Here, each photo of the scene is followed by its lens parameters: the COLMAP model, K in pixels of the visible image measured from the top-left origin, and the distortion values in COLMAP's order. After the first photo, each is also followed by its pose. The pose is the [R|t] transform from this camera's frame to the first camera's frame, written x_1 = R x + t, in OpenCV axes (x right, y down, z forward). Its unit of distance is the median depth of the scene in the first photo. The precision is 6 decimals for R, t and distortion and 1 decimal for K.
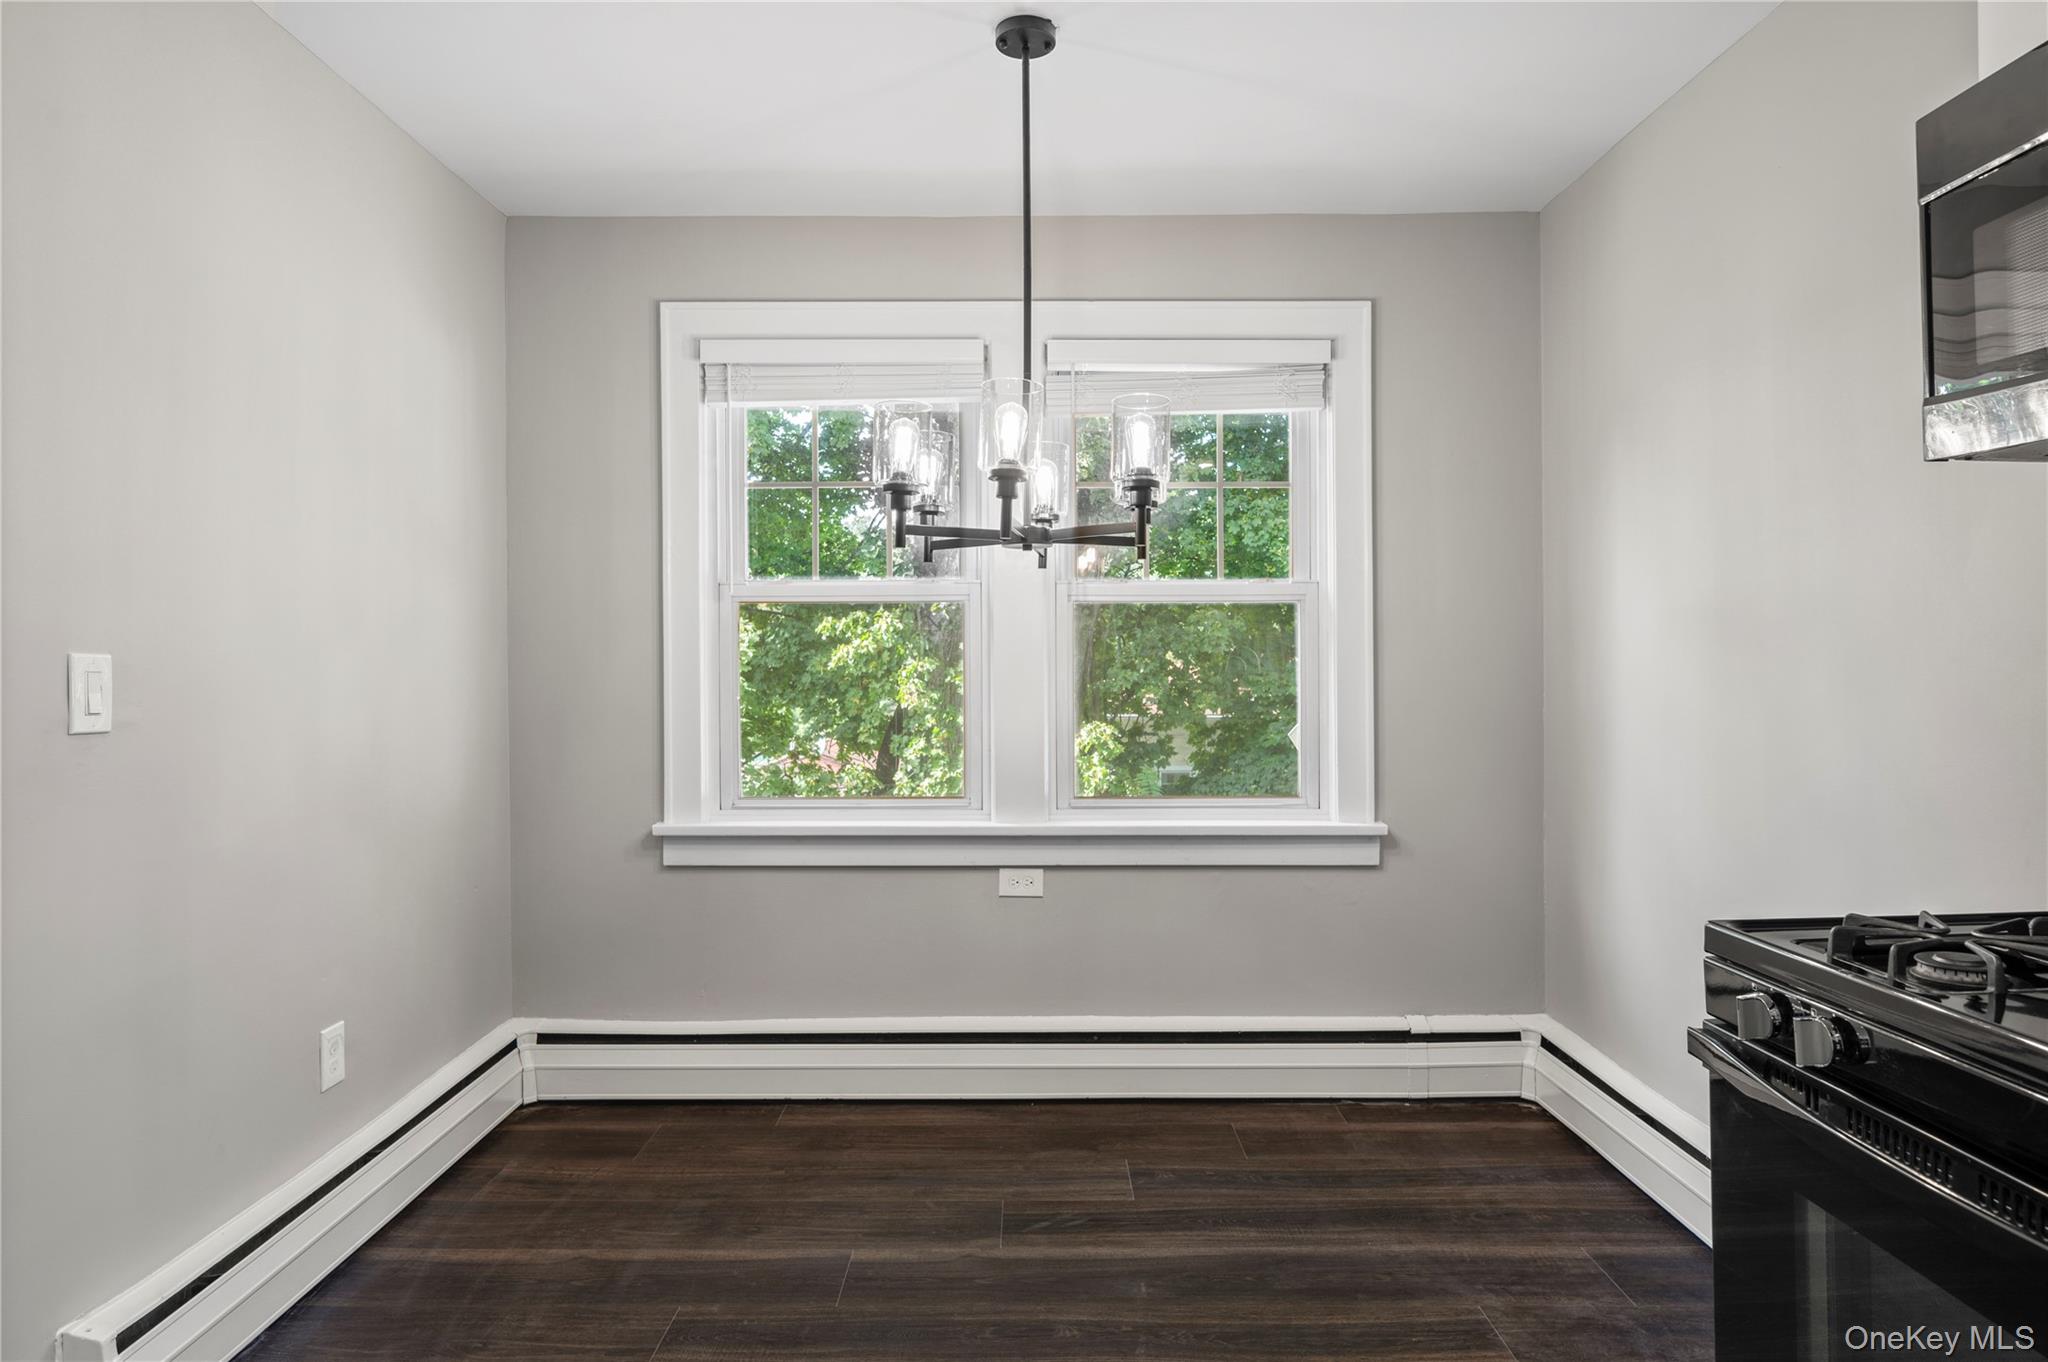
lens RADIAL K [[1154.5, 0, 1027.1], [0, 1154.5, 665.6], [0, 0, 1]] dist [-0.010707, 0.000867]
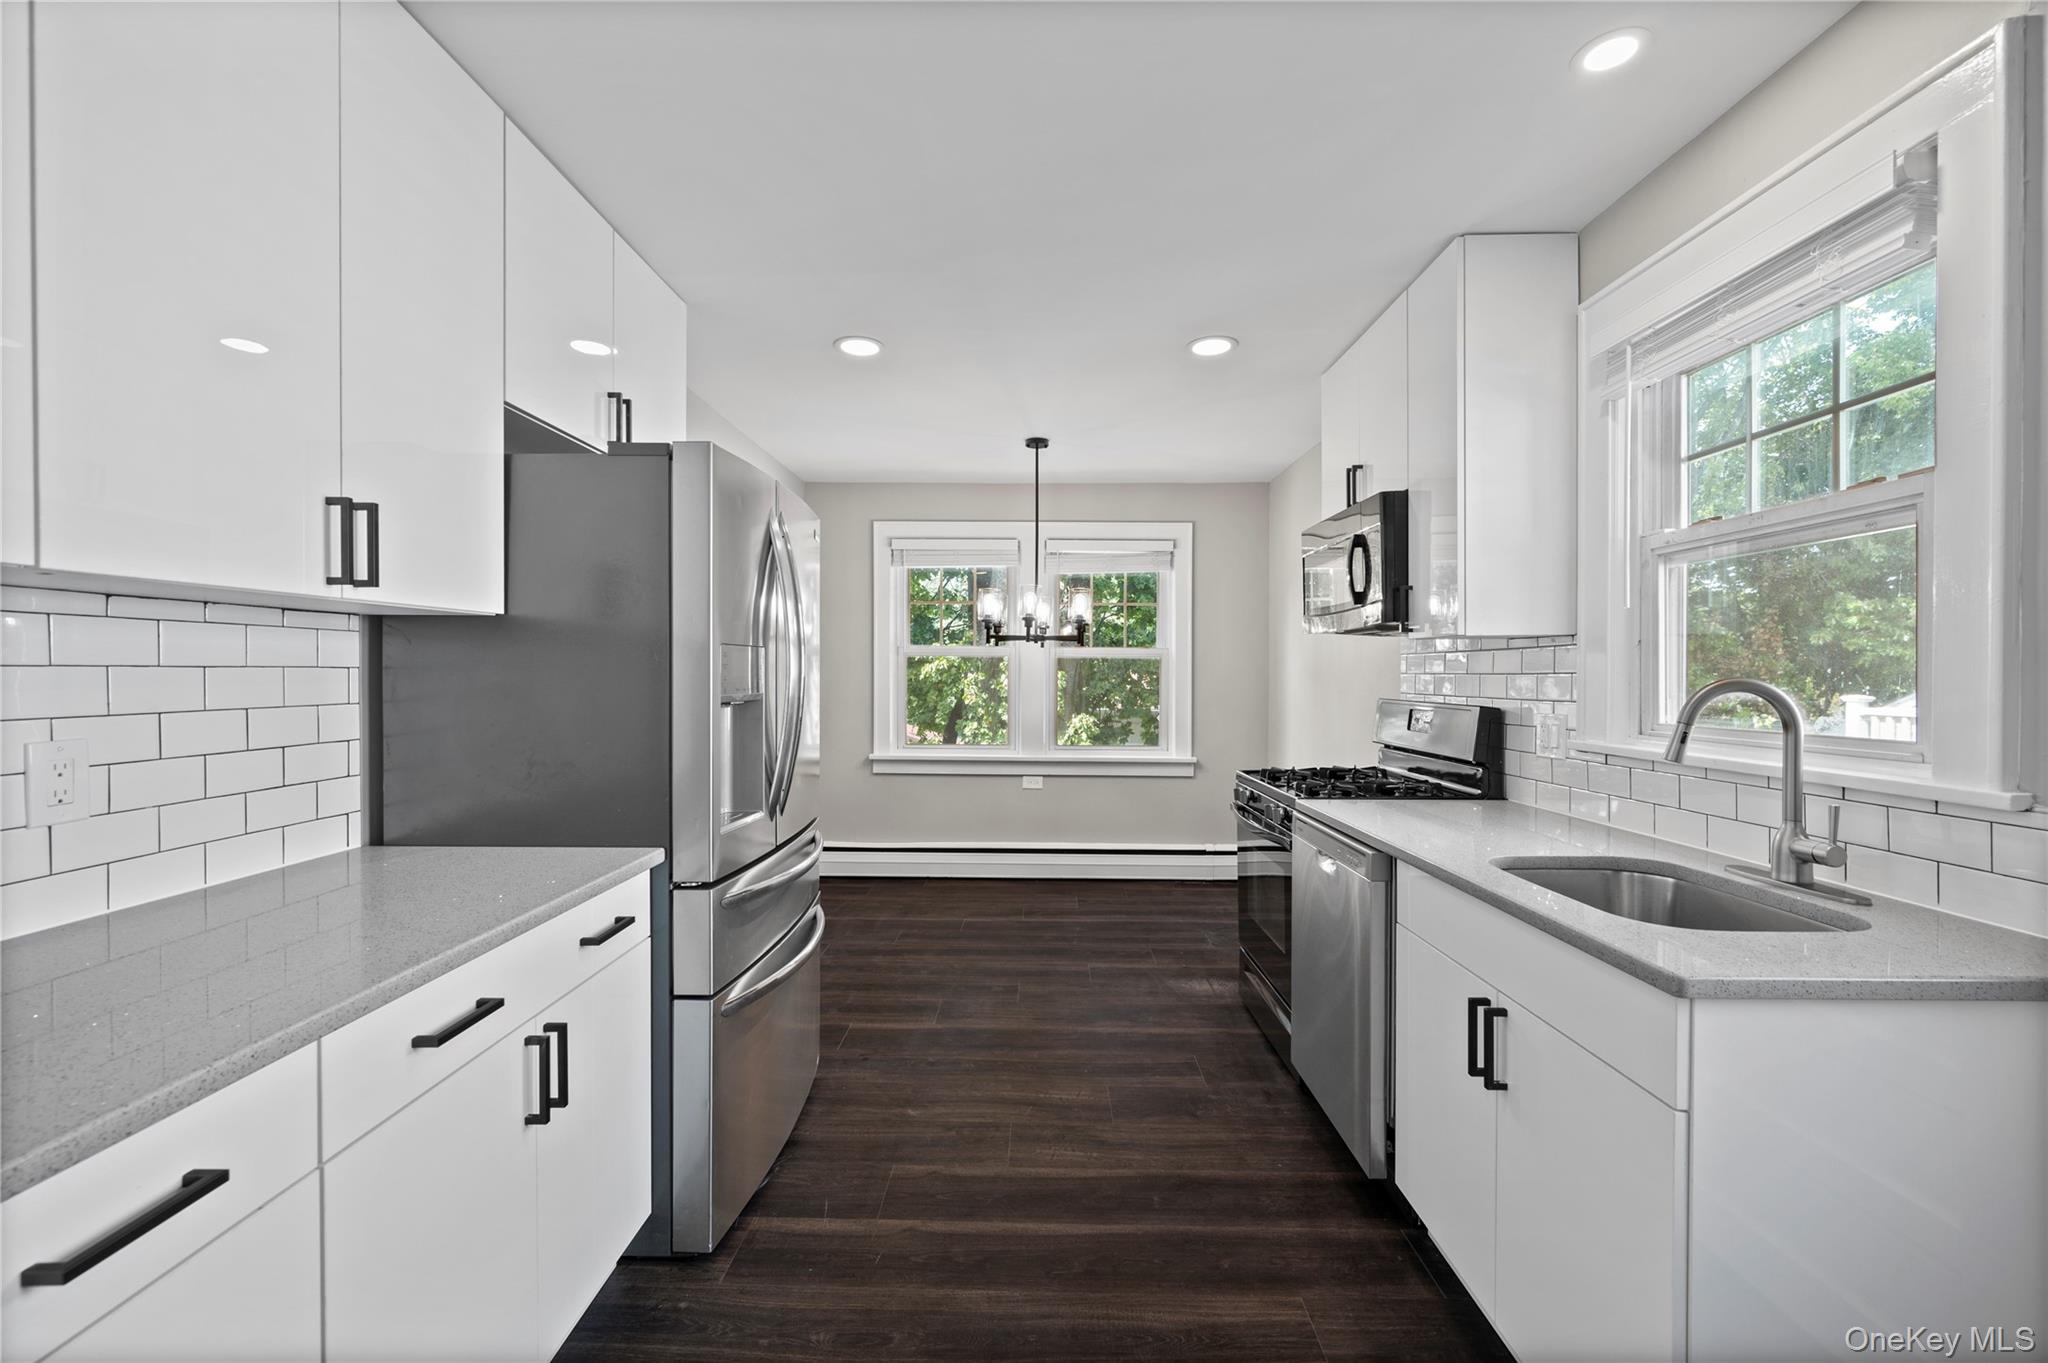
lens RADIAL K [[849.6, 0, 1016.7], [0, 849.6, 685.1], [0, 0, 1]] dist [0.000714, 0.000755]
pose [[0.999588, 0.009000, -0.027259, 0.007148], [-0.008590, 0.999848, 0.015143, -0.025156], [0.027392, -0.014902, 0.999514, -0.654642]]
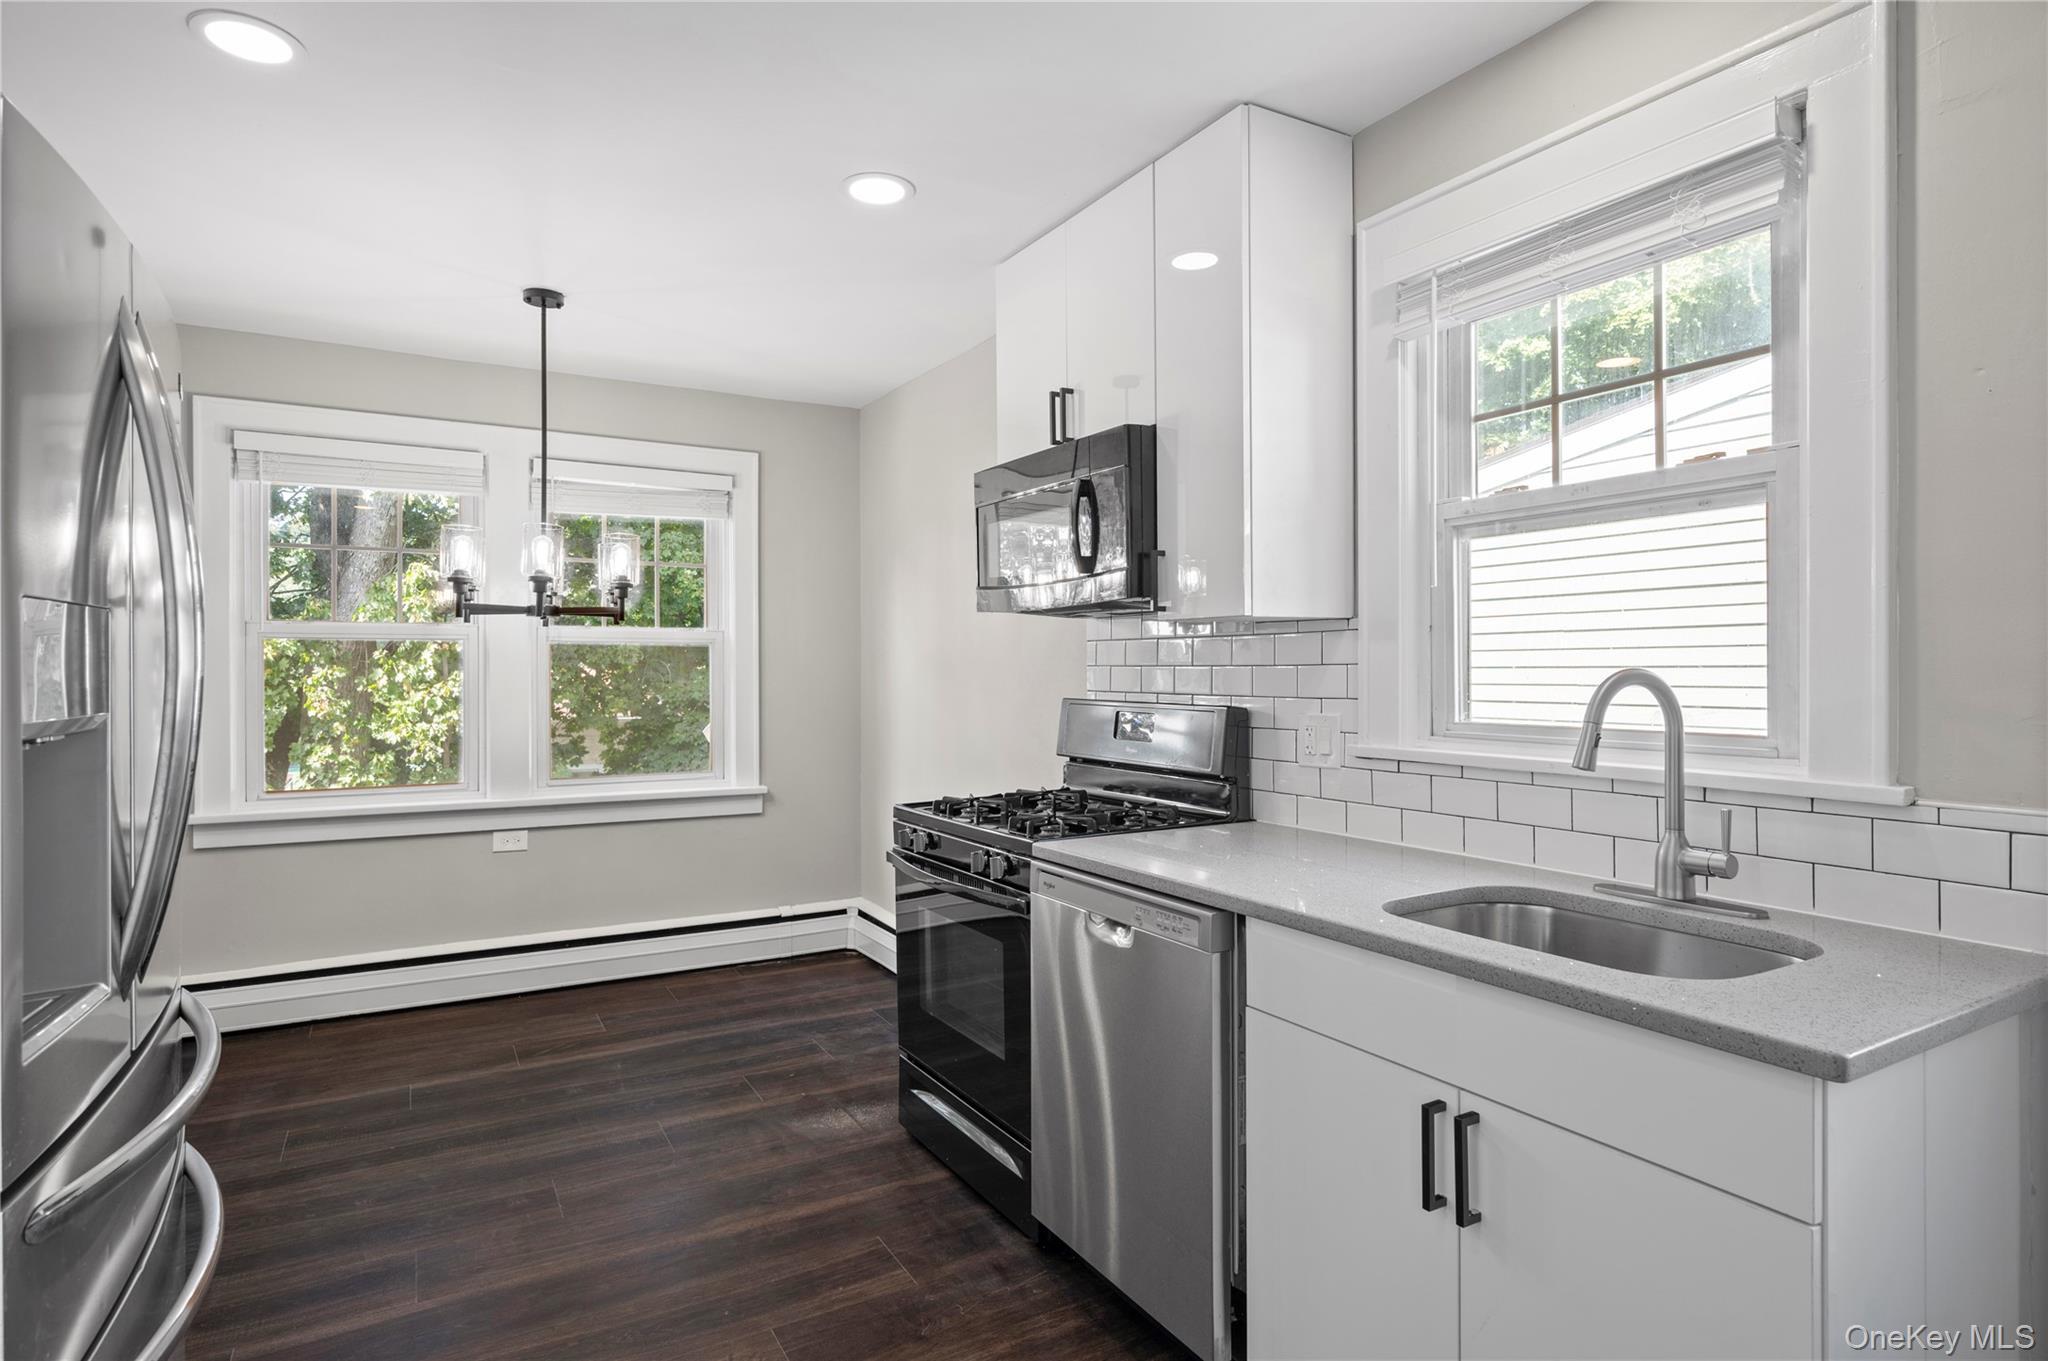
lens RADIAL K [[1093.0, 0, 1016.5], [0, 1093.0, 672.2], [0, 0, 1]] dist [0.002167, -0.000205]
pose [[0.869821, 0.001760, 0.493364, -0.129476], [-0.003848, 0.999987, 0.003217, -0.024359], [-0.493352, -0.004696, 0.869817, -0.470399]]
